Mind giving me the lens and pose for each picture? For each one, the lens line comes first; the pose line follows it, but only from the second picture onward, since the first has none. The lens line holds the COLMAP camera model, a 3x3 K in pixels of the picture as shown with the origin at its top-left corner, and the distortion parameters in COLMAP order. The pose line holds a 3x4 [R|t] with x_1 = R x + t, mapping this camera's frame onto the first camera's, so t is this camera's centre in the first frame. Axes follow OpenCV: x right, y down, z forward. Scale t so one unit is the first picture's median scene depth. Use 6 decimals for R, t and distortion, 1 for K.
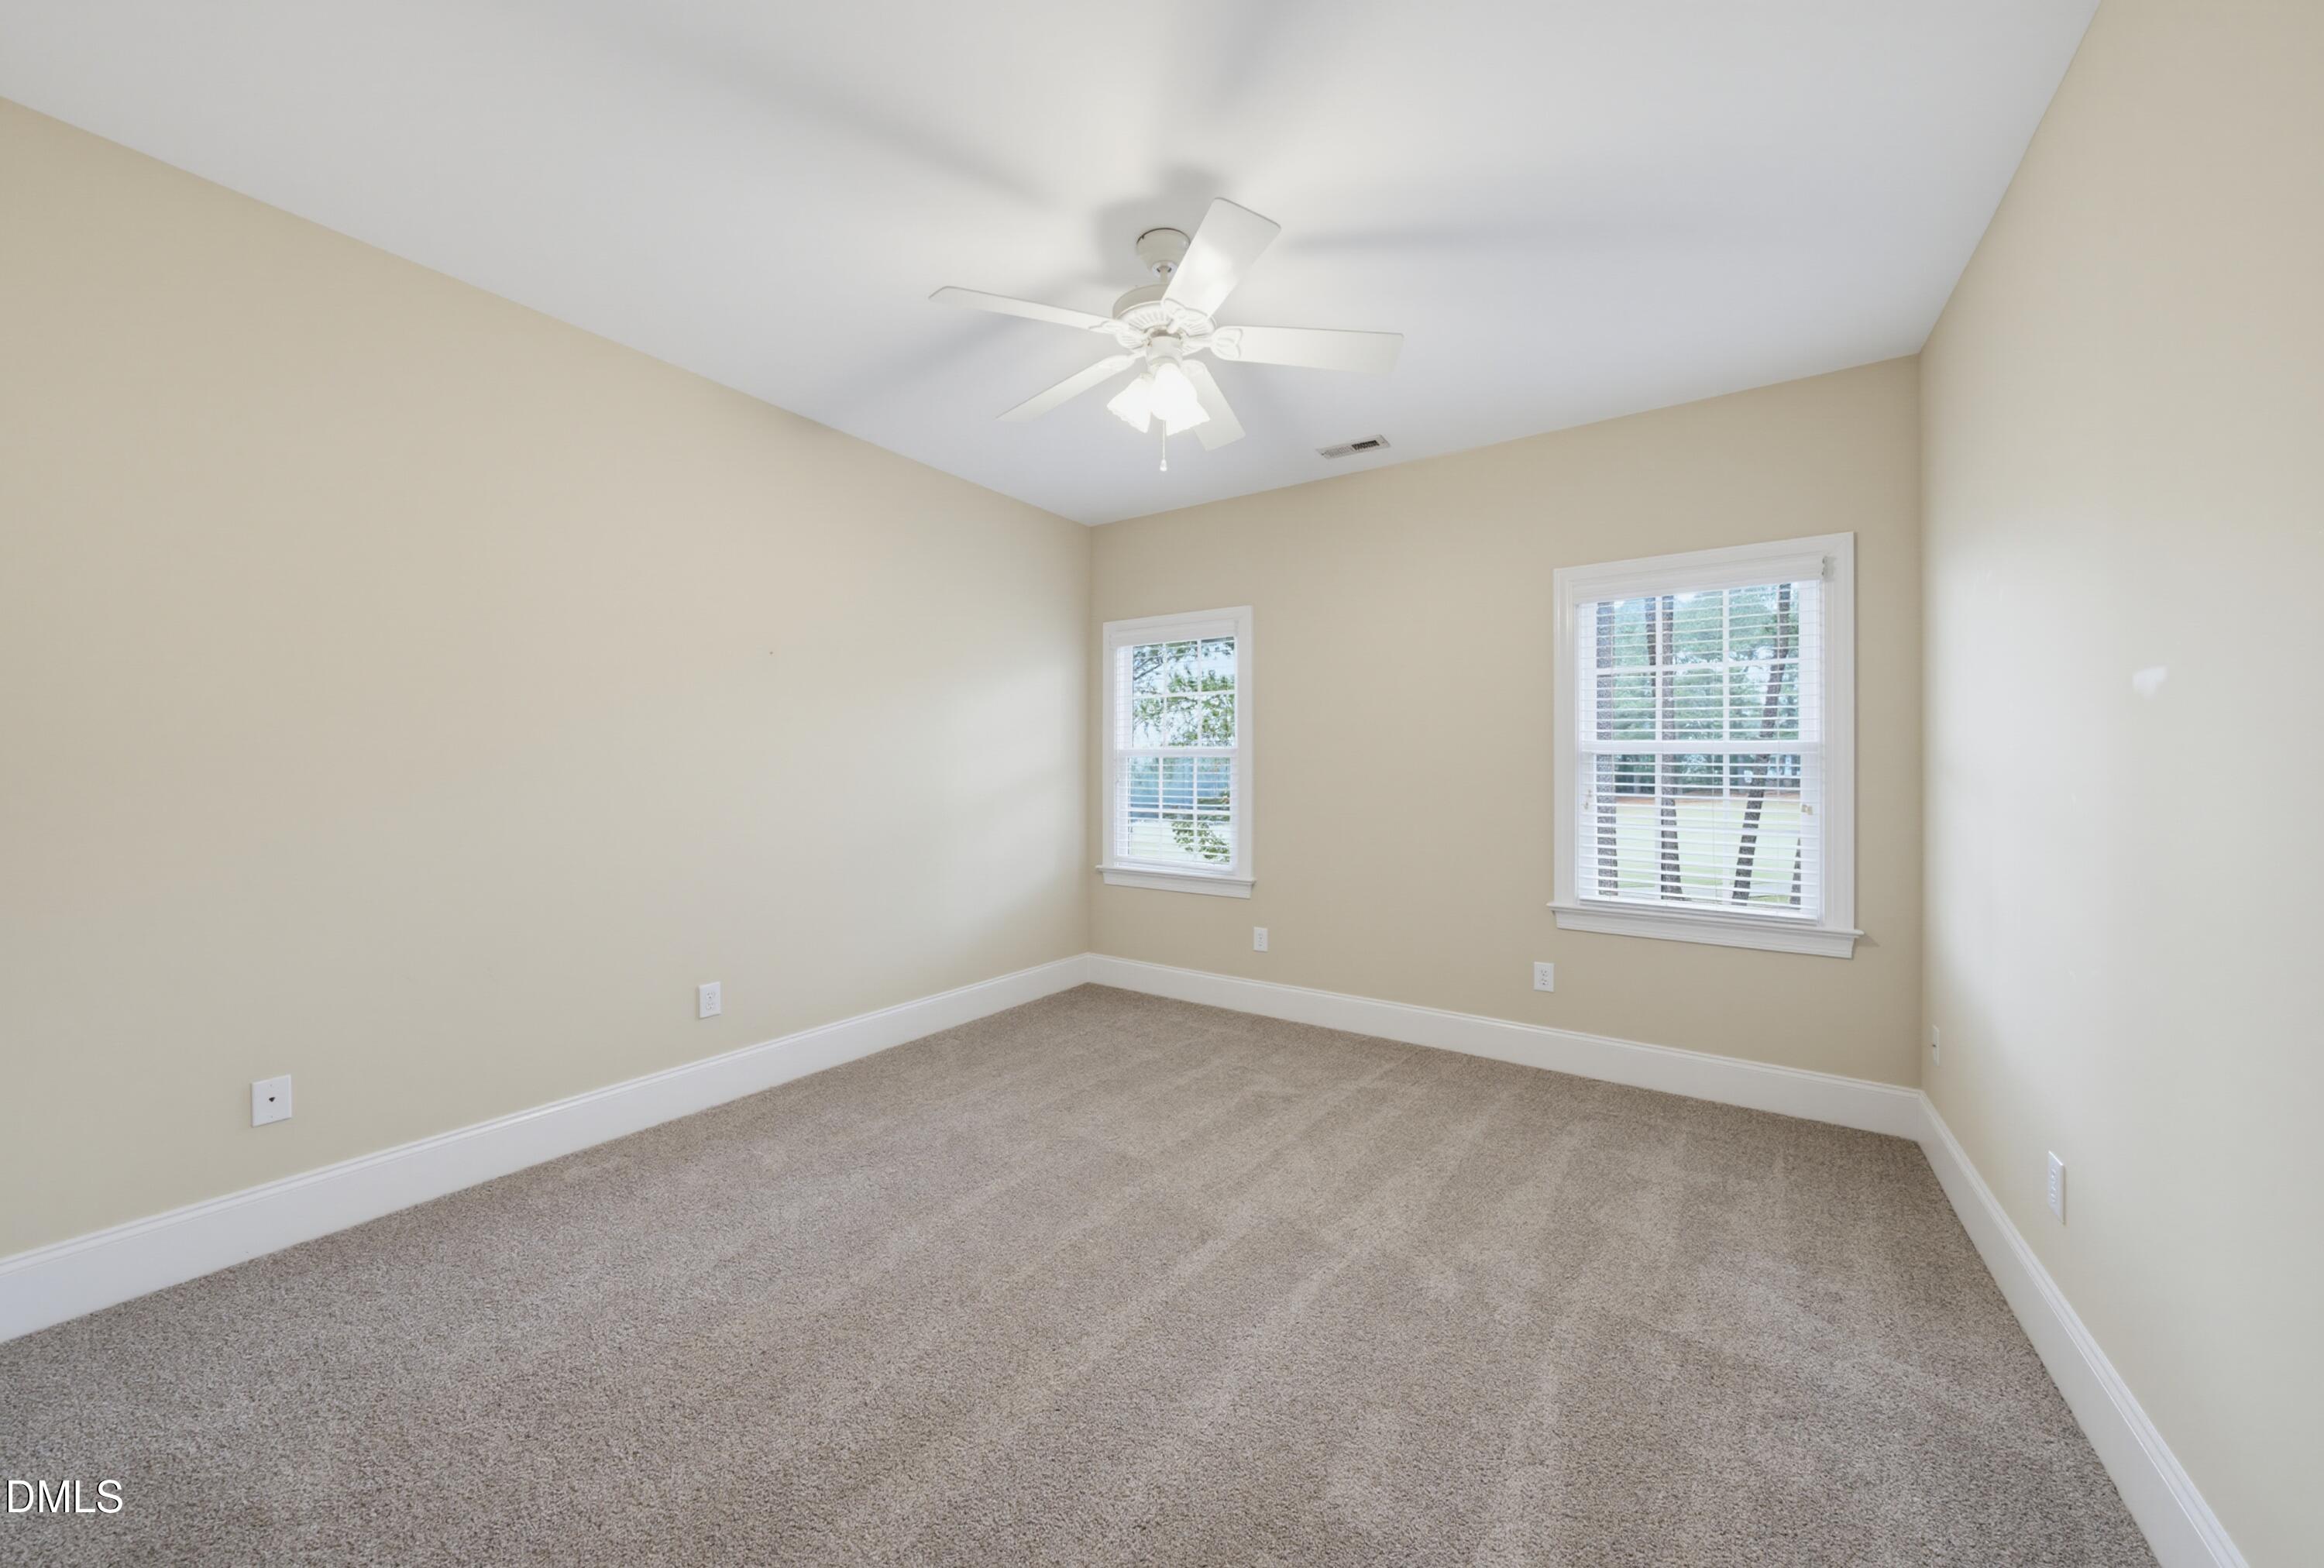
lens RADIAL K [[832.3, 0, 1159.6], [0, 832.3, 772.2], [0, 0, 1]] dist [-0.017091, 0.007693]
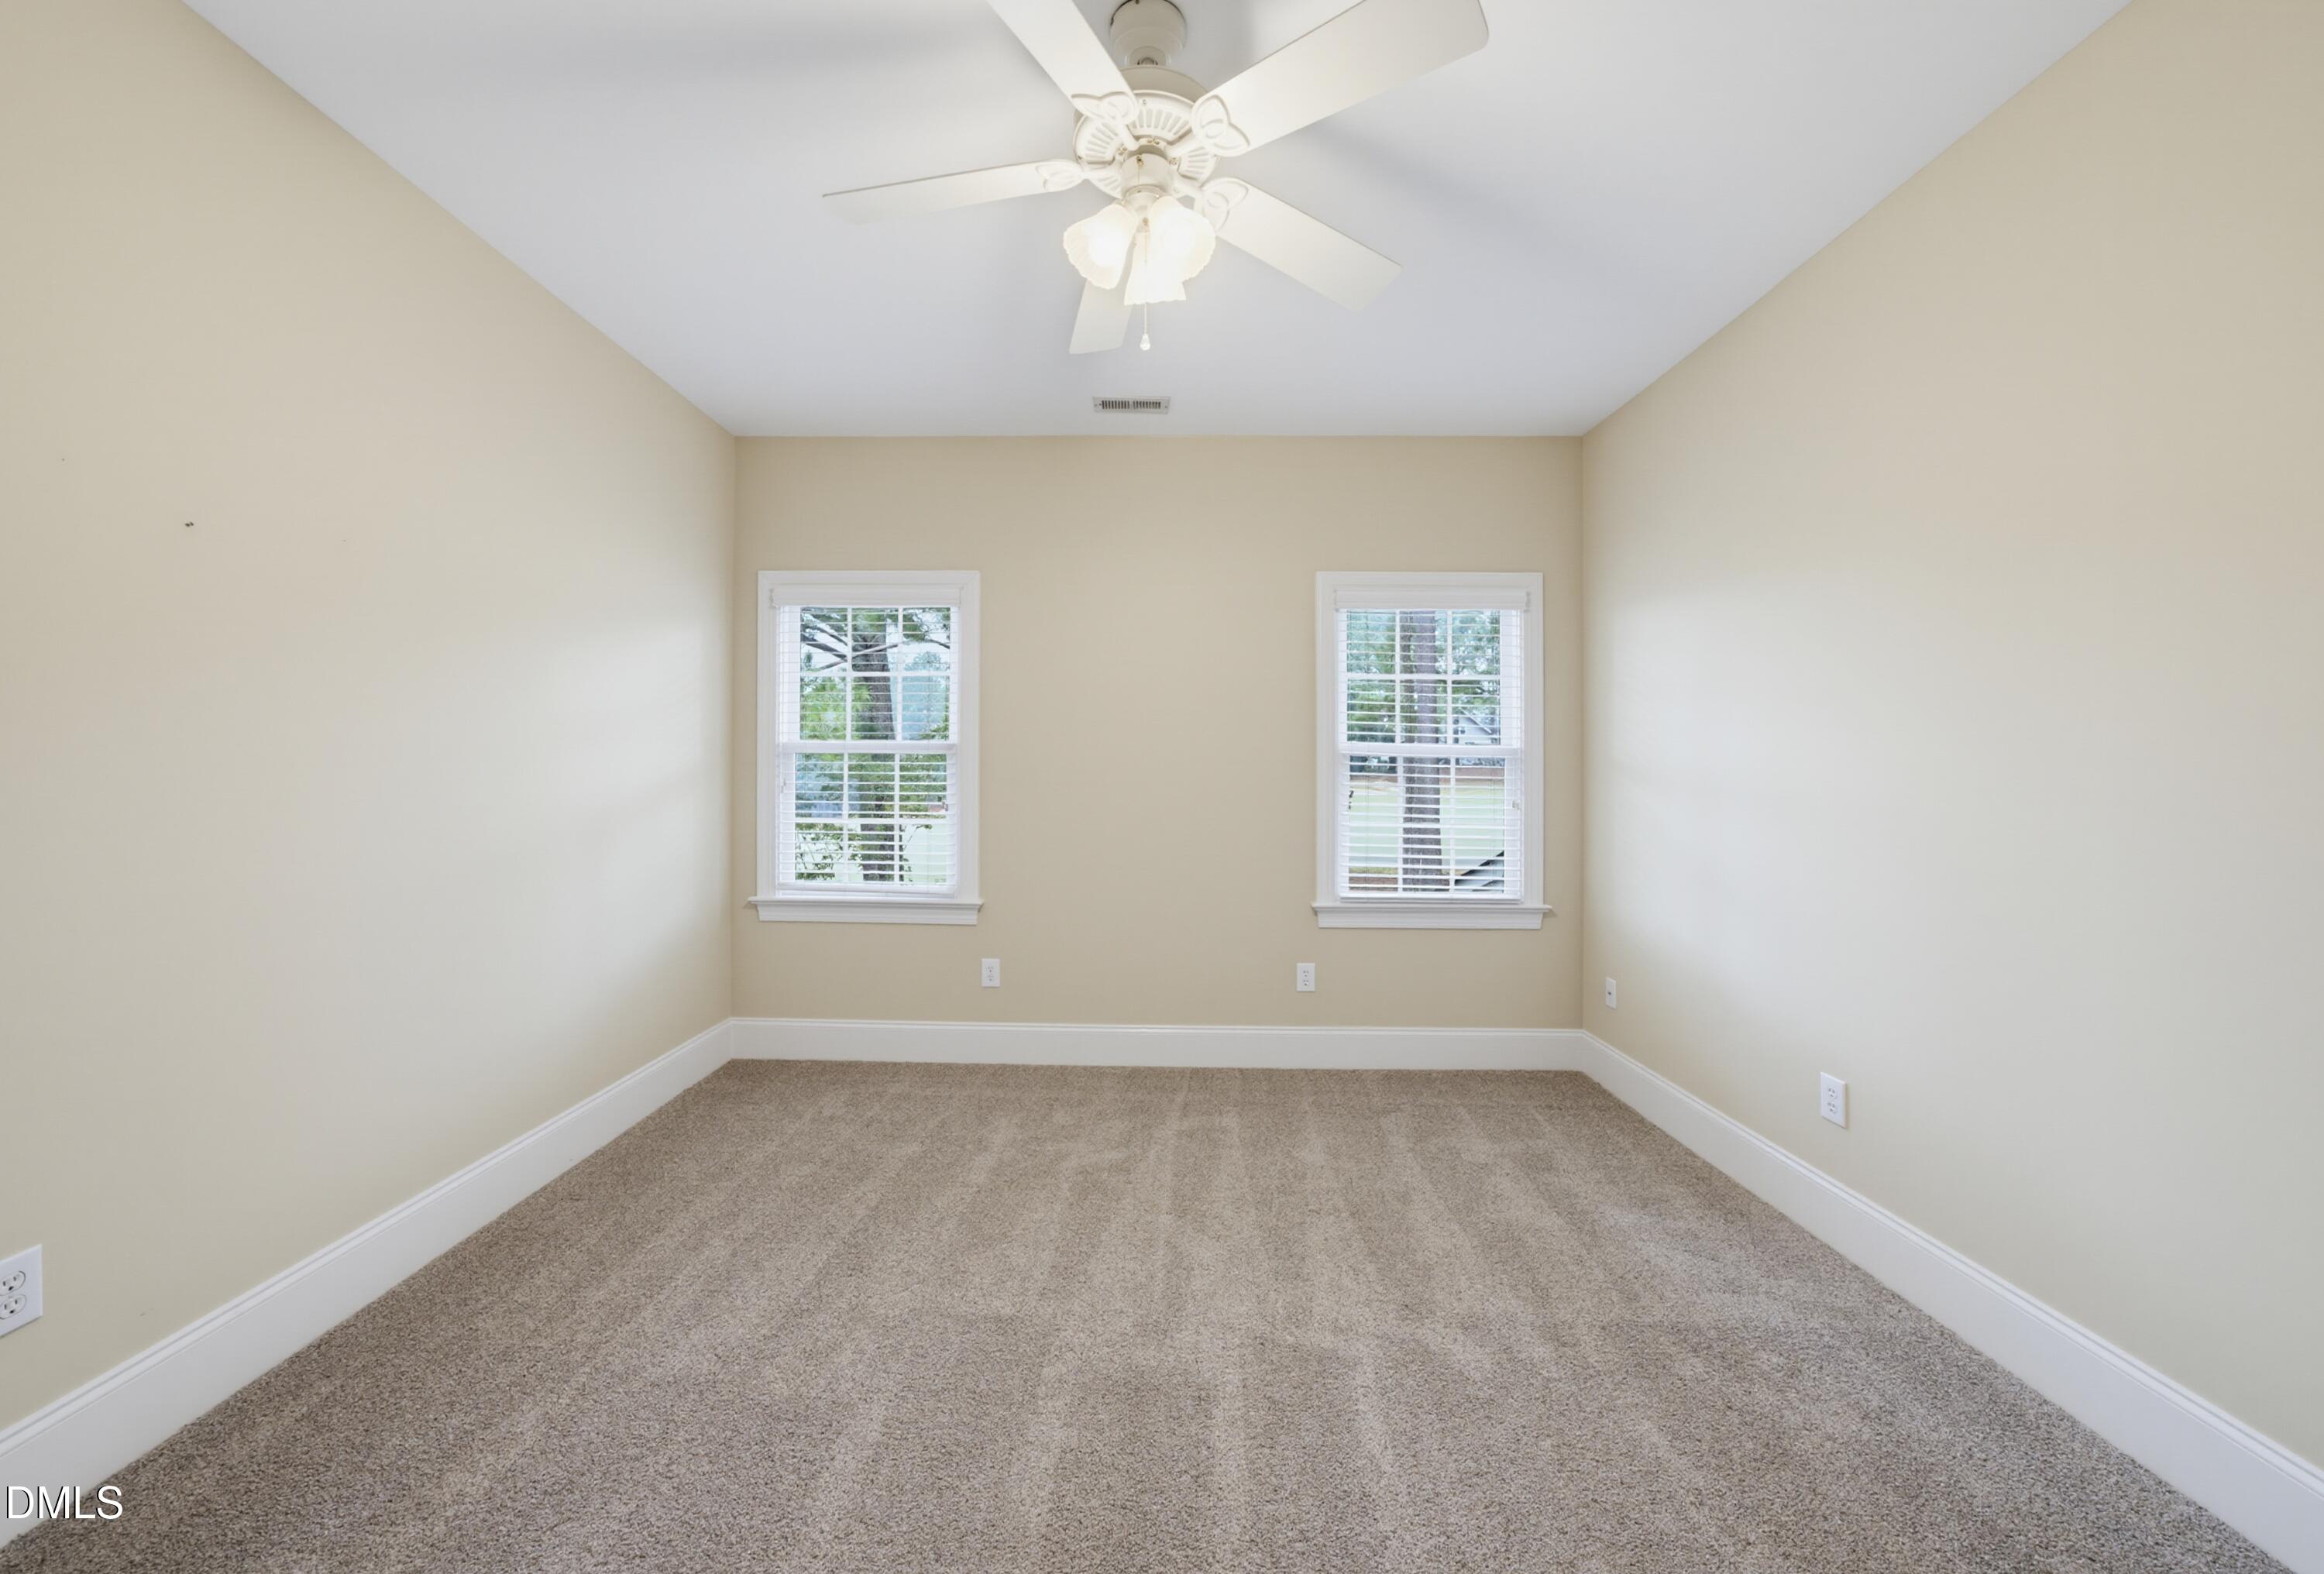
lens RADIAL K [[832.3, 0, 1159.6], [0, 832.3, 775.2], [0, 0, 1]] dist [-0.017091, 0.007693]
pose [[0.832014, -0.002051, 0.554750, -0.275016], [-0.001562, 0.999981, 0.006040, -0.003735], [-0.554752, -0.005891, 0.831995, 0.294284]]
